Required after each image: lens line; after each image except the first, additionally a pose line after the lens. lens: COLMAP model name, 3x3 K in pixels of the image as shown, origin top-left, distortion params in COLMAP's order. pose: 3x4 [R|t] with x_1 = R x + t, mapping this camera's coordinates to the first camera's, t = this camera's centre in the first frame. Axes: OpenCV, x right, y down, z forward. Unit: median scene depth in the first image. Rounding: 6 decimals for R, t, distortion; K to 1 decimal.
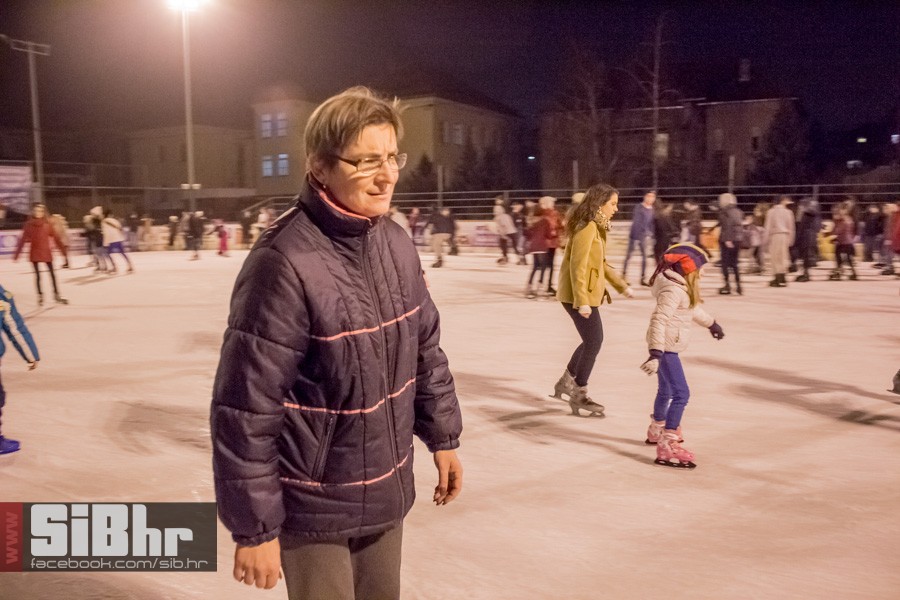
lens RADIAL K [[770.6, 0, 449.0], [0, 770.6, 301.3], [0, 0, 1]] dist [-0.186092, 0.215900]
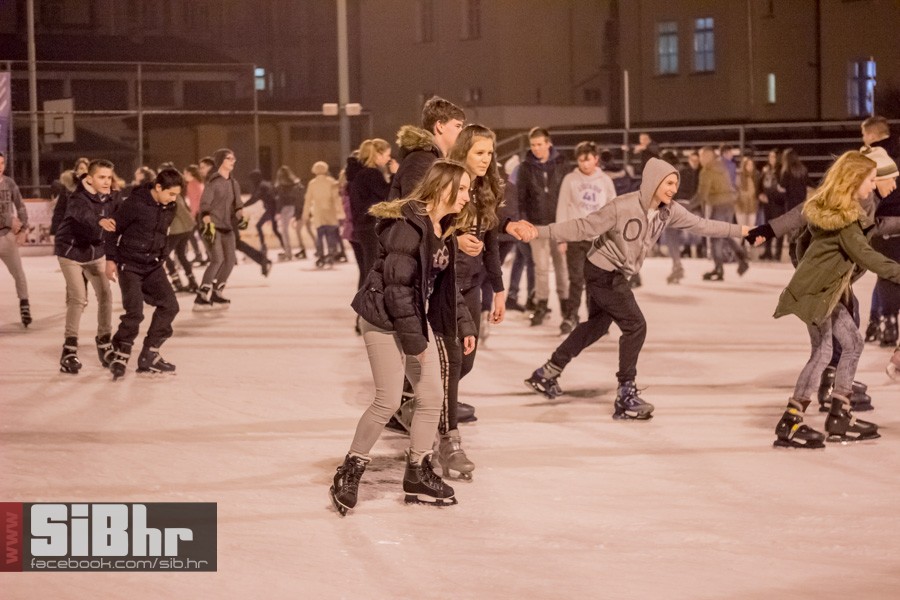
lens RADIAL K [[2098.9, 0, 446.7], [0, 2098.9, 300.1], [0, 0, 1]] dist [-0.074716, -0.218051]
pose [[0.915499, 0.022750, -0.401677, 0.211408], [-0.042461, 0.998288, -0.040237, 0.009700], [0.400074, 0.053892, 0.914897, -0.113264]]
